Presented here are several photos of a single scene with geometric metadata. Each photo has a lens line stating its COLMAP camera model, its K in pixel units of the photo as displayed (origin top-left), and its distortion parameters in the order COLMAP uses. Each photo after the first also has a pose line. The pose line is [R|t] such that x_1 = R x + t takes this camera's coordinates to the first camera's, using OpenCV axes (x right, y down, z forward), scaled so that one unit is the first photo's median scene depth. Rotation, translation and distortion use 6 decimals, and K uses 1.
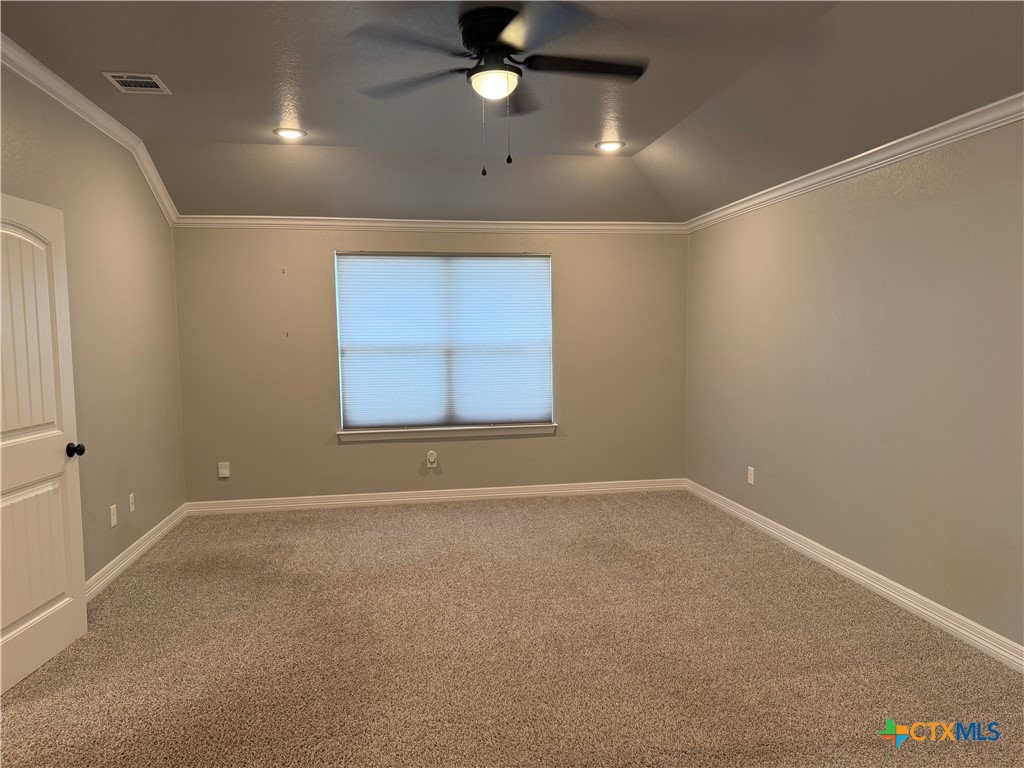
lens RADIAL K [[719.9, 0, 512.1], [0, 719.9, 382.7], [0, 0, 1]] dist [0.082471, -0.102017]
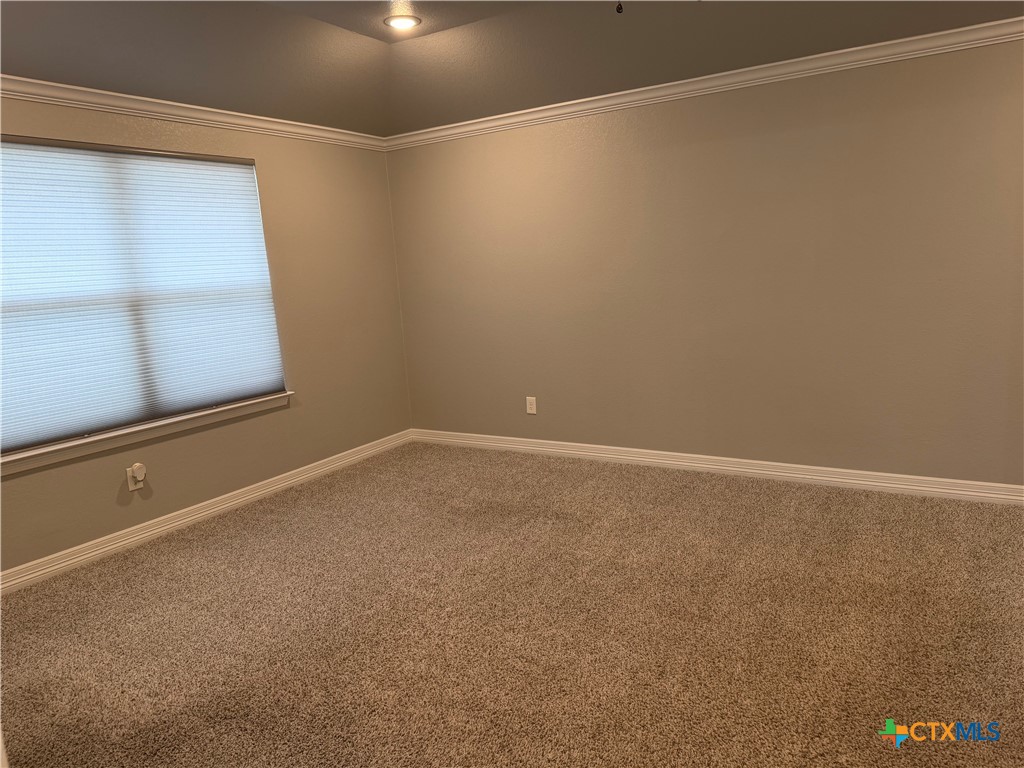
lens RADIAL K [[719.9, 0, 512.7], [0, 719.9, 383.4], [0, 0, 1]] dist [0.082471, -0.102017]
pose [[0.660312, -0.152025, 0.735443, -0.353024], [0.109636, 0.988318, 0.105862, -0.006628], [-0.742946, 0.010729, 0.669265, 0.321044]]
